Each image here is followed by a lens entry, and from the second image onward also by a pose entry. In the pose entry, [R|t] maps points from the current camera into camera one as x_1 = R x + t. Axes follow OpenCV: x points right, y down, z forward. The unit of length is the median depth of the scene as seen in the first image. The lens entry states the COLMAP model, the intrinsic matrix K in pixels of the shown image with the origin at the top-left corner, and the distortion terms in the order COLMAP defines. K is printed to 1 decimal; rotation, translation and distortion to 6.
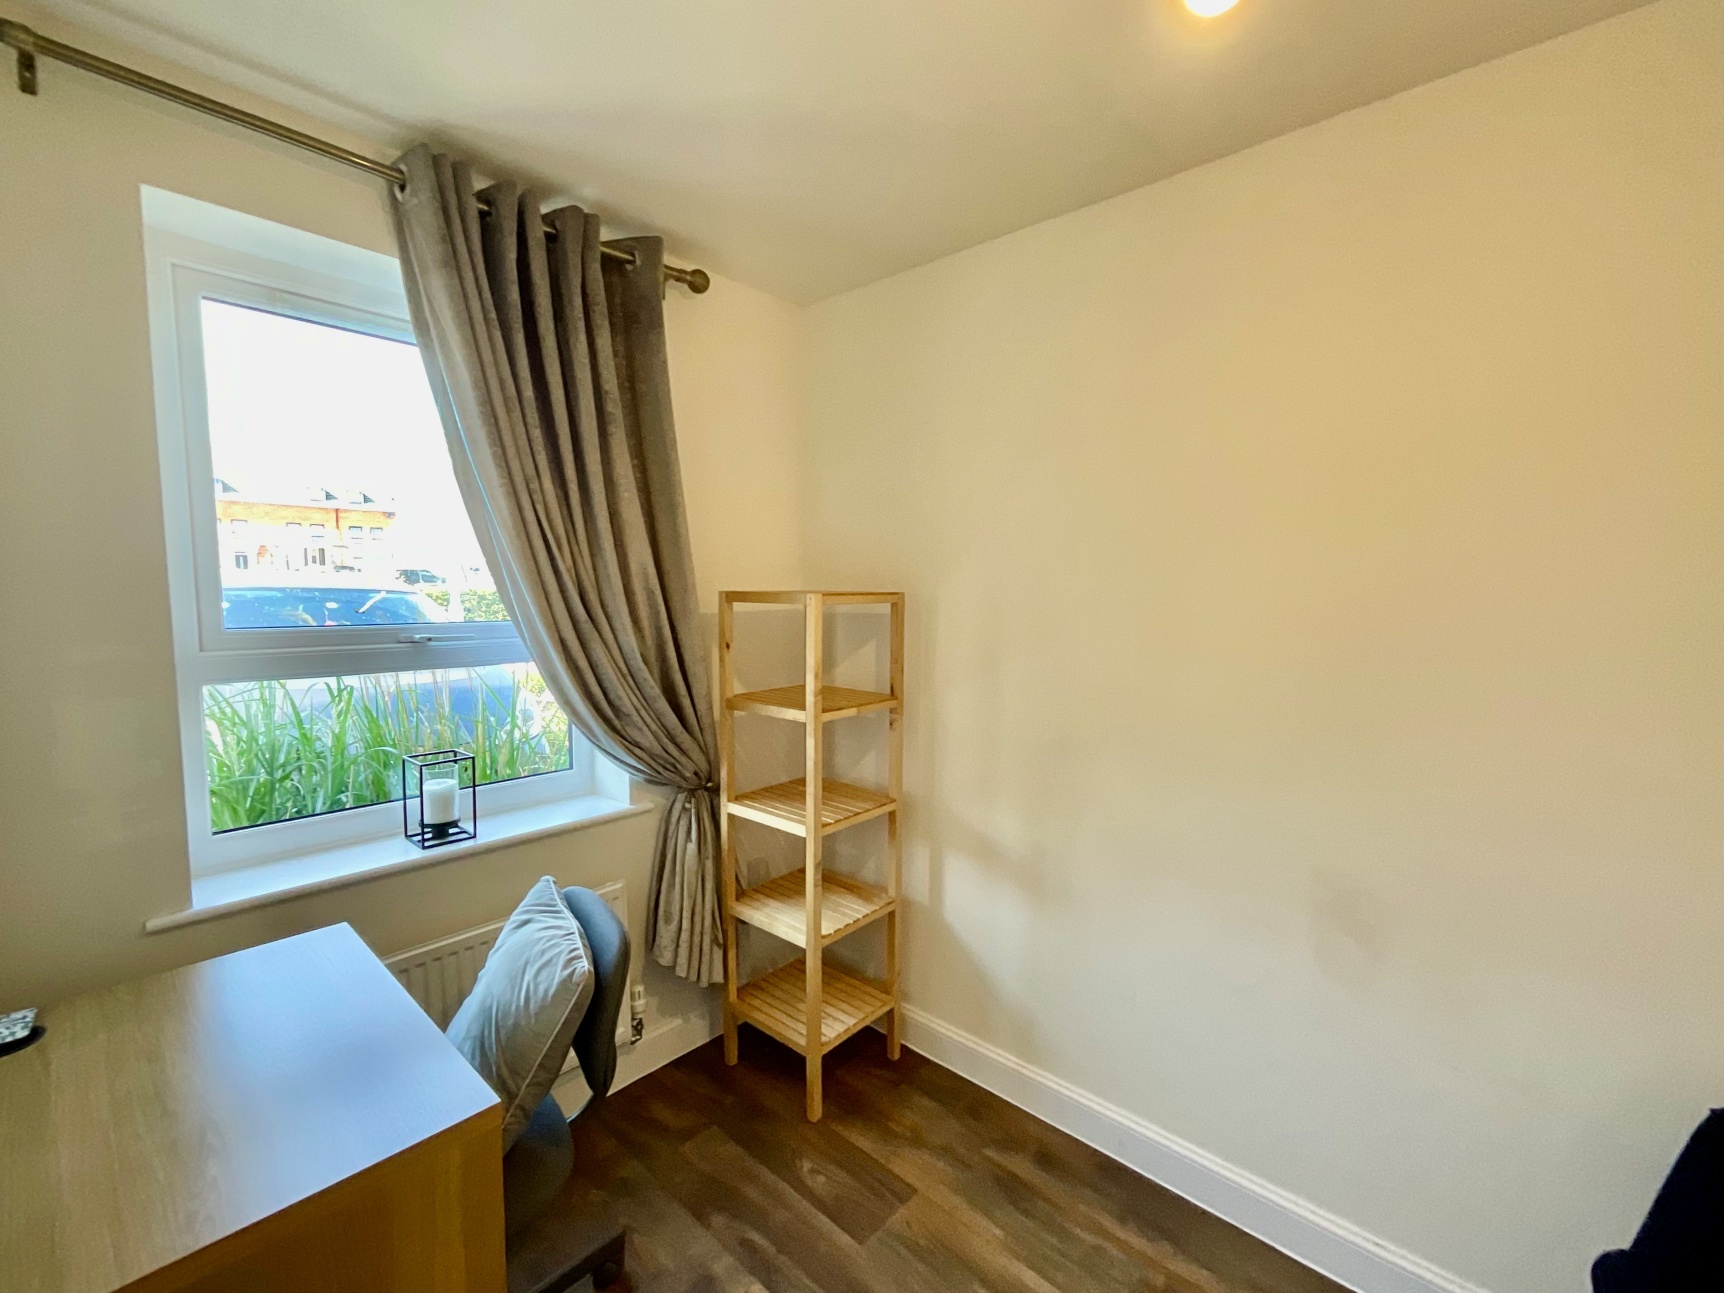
lens RADIAL K [[717.4, 0, 862.0], [0, 717.4, 646.5], [0, 0, 1]] dist [-0.002460, -0.000428]
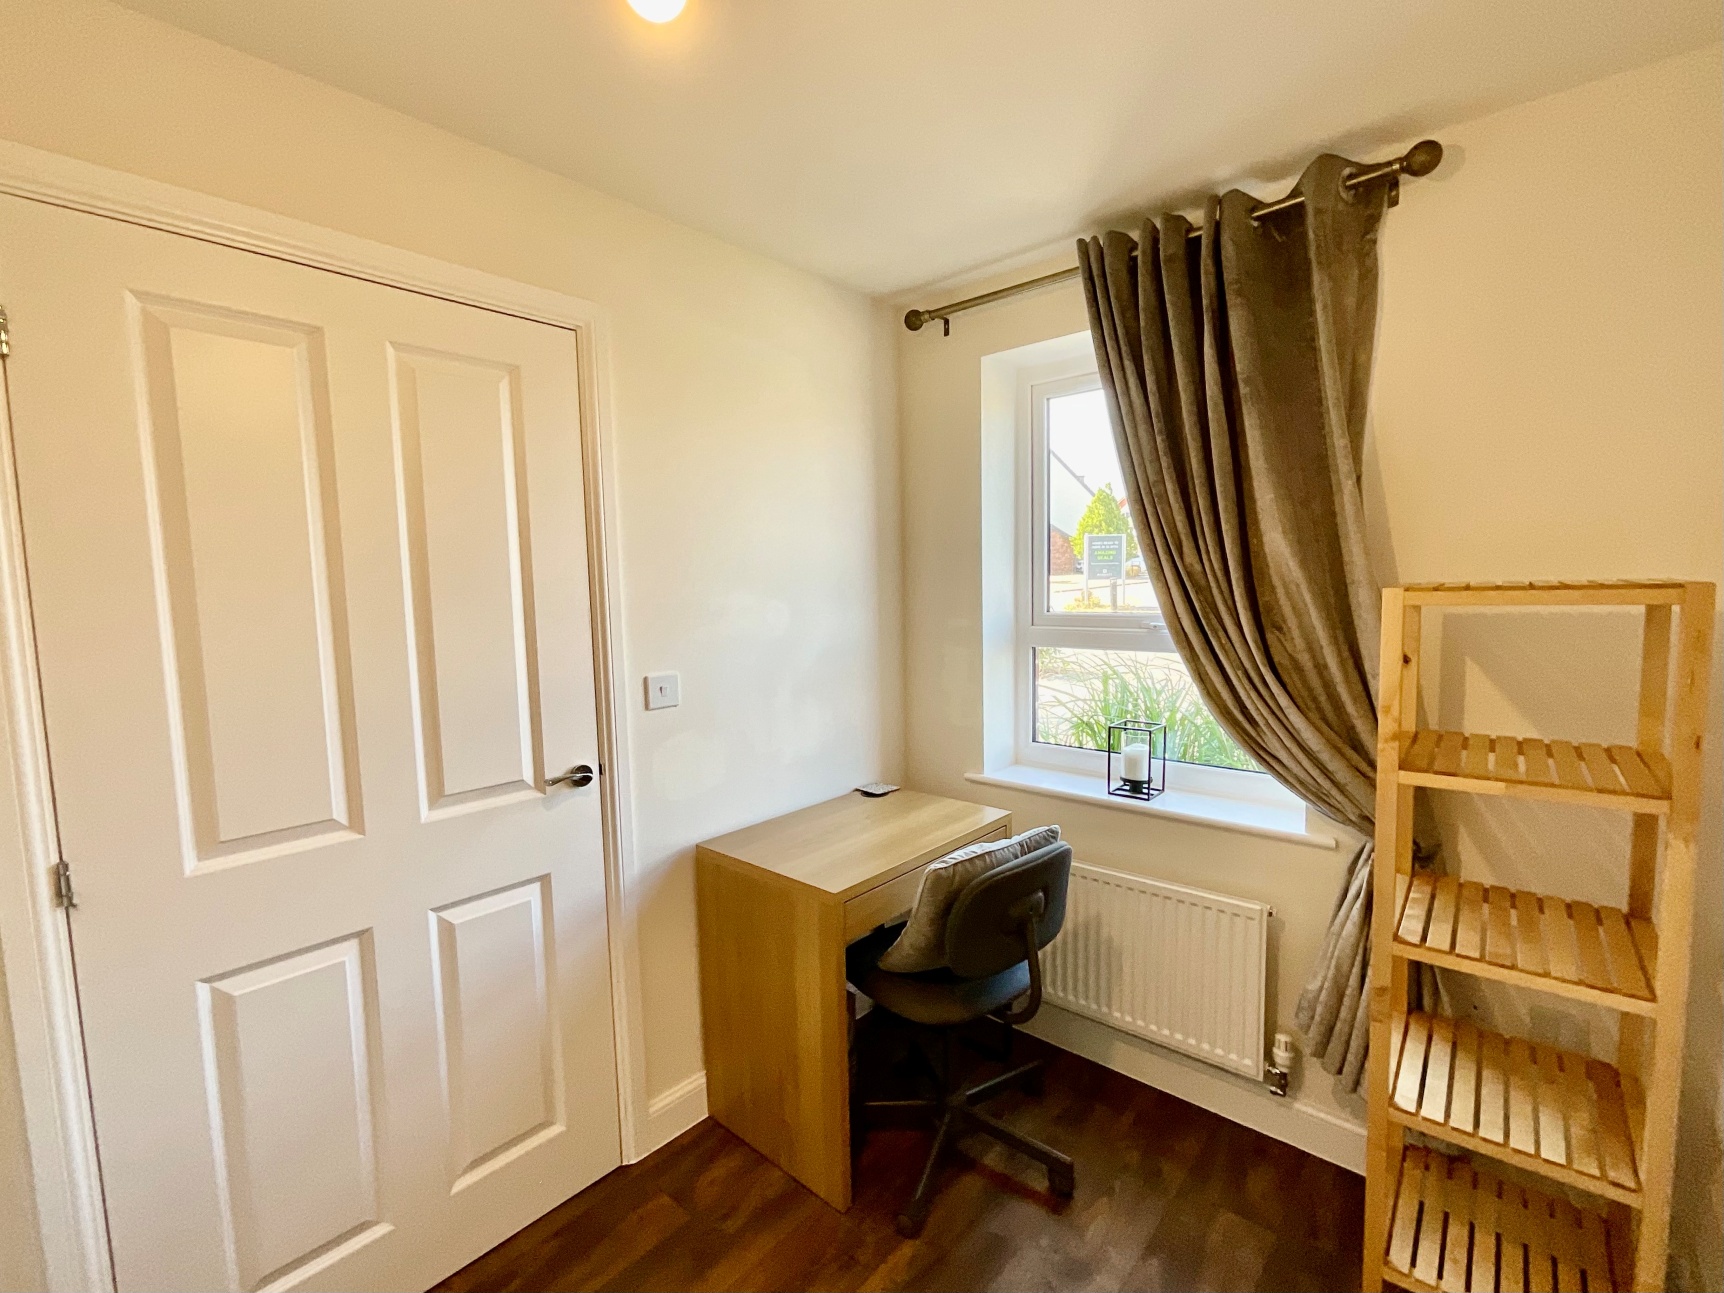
lens RADIAL K [[717.4, 0, 862.0], [0, 717.4, 646.5], [0, 0, 1]] dist [-0.002460, -0.000428]
pose [[0.046951, 0.078250, -0.995828, 0.566203], [-0.060587, 0.995315, 0.075353, -0.039234], [0.997058, 0.056797, 0.051472, 0.468291]]
